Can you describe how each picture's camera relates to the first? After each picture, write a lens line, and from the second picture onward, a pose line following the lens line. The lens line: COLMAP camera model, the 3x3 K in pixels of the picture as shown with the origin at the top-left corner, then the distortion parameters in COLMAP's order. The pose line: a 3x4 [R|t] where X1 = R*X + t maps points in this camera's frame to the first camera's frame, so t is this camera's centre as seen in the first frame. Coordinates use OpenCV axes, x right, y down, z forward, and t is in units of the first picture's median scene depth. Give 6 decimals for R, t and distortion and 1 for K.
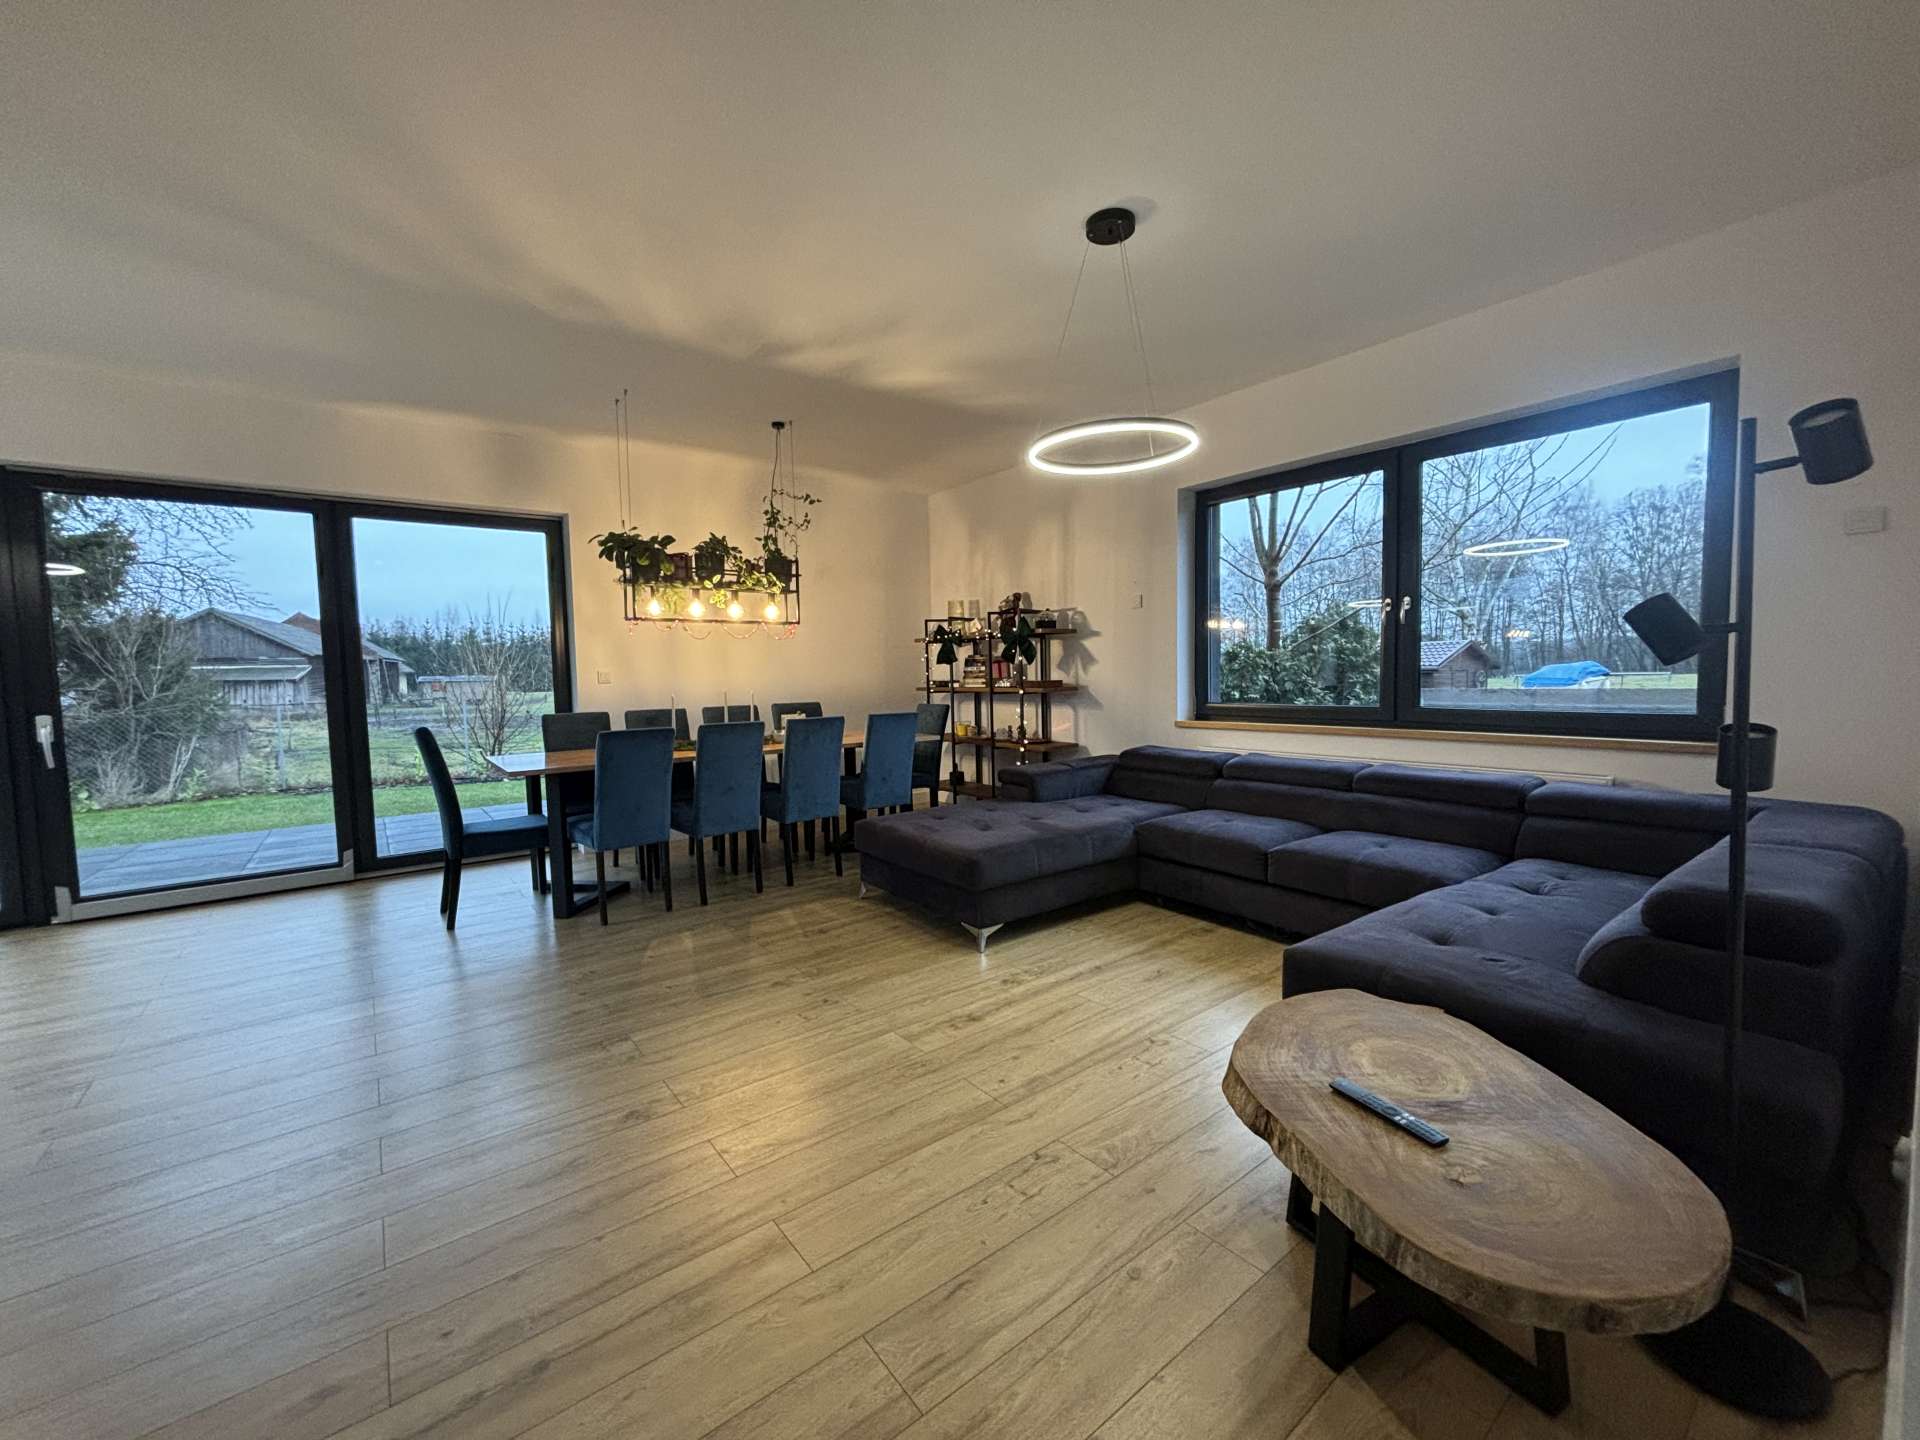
lens RADIAL K [[764.1, 0, 957.5], [0, 764.1, 722.3], [0, 0, 1]] dist [-0.002474, -0.000421]
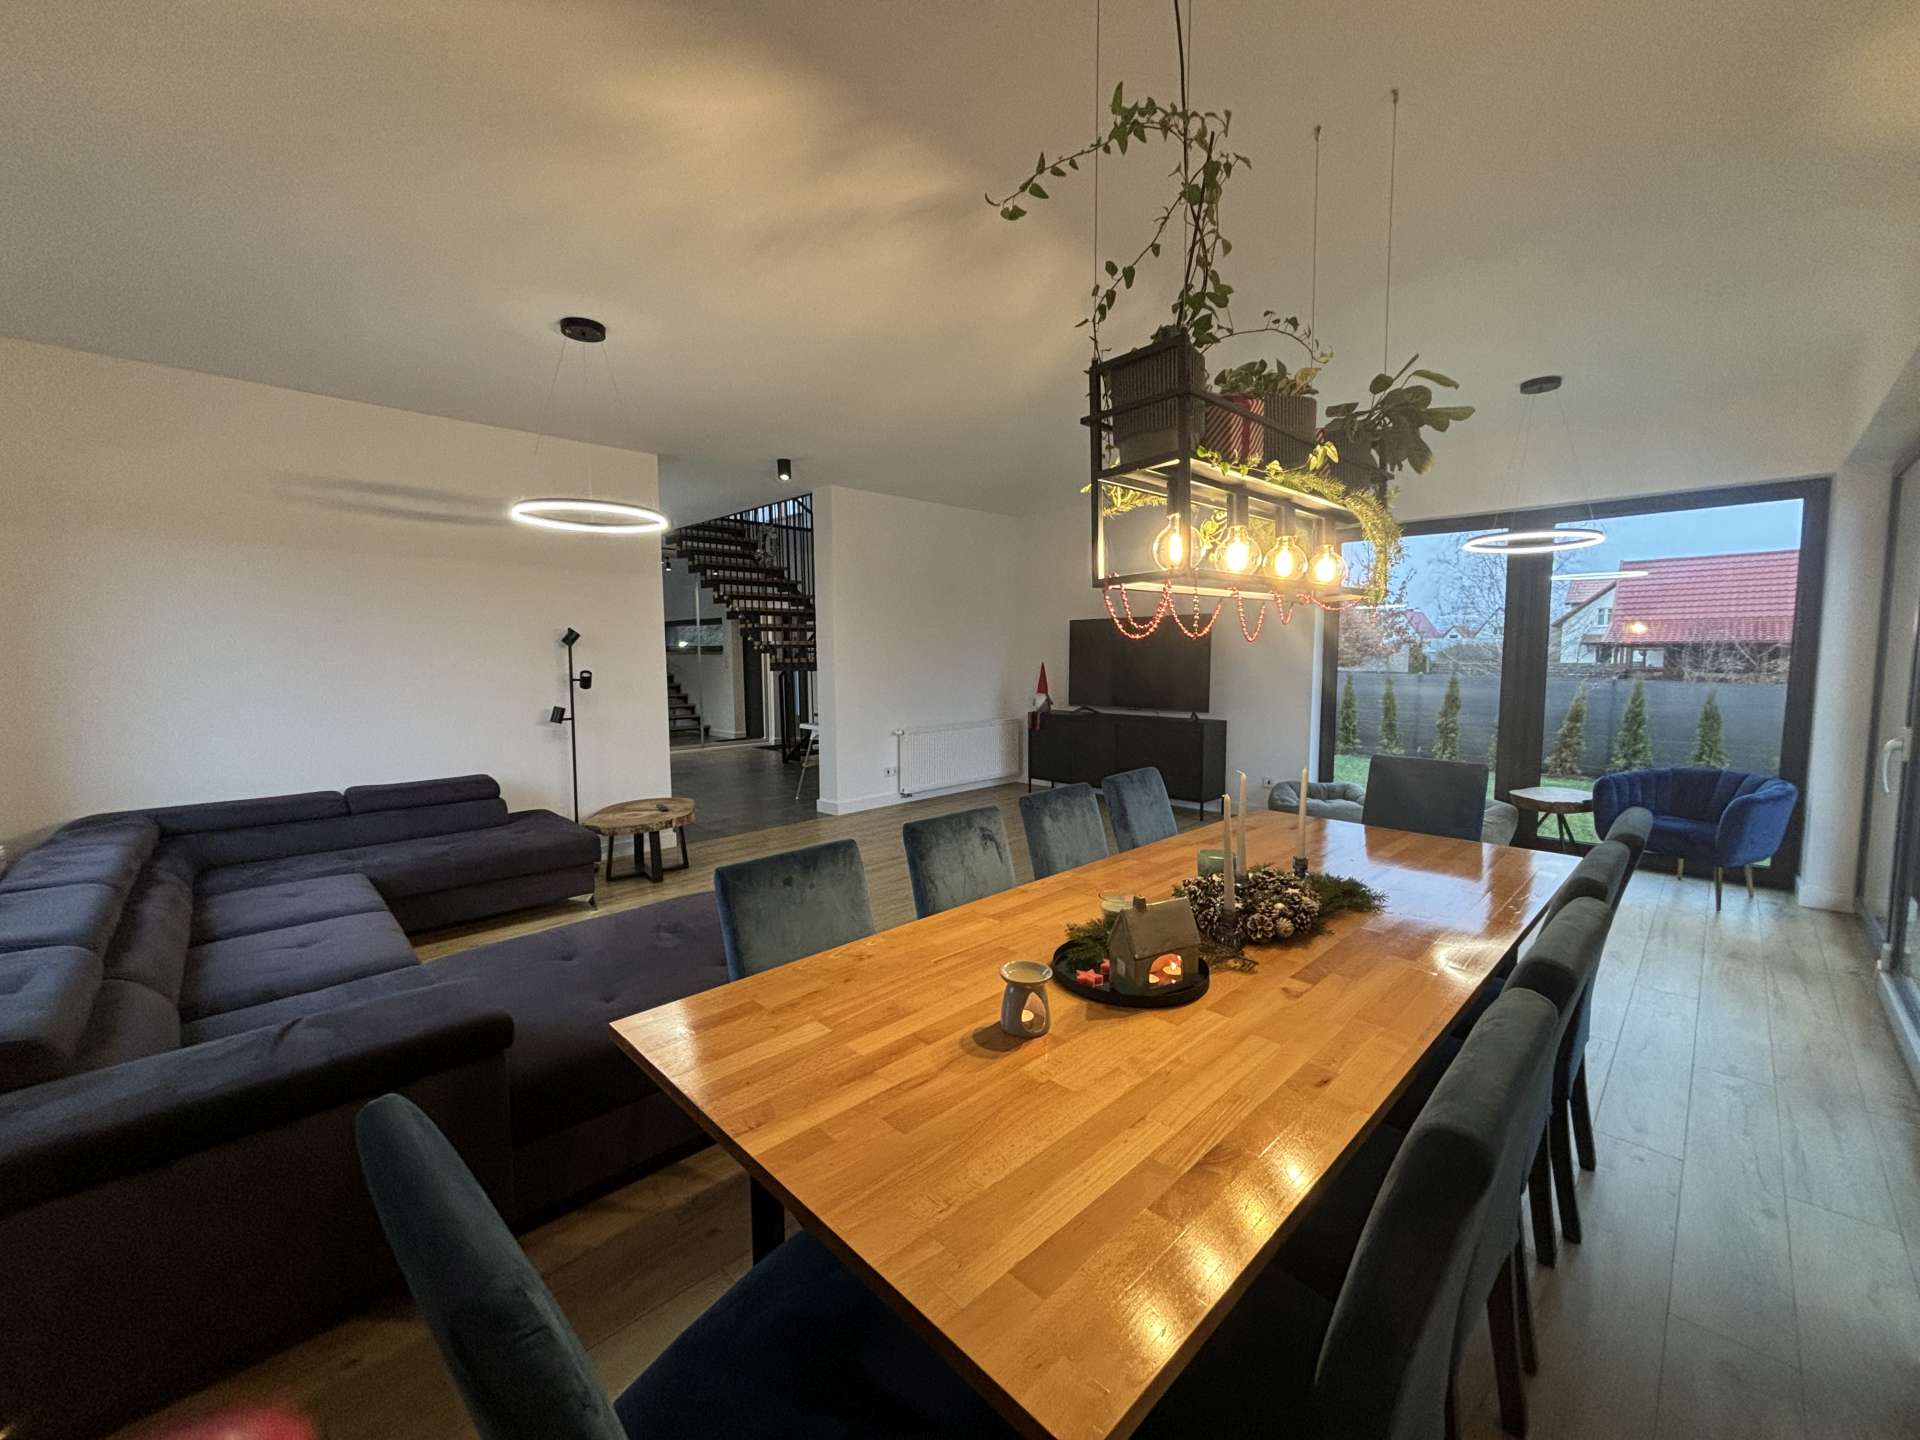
lens RADIAL K [[767.3, 0, 960.0], [0, 767.3, 720.0], [0, 0, 1]] dist [-0.000573, 0.000279]
pose [[-0.991600, 0.041892, -0.122369, -0.123947], [0.022806, 0.987901, 0.153399, -0.129901], [0.127315, 0.149320, -0.980558, 1.389340]]
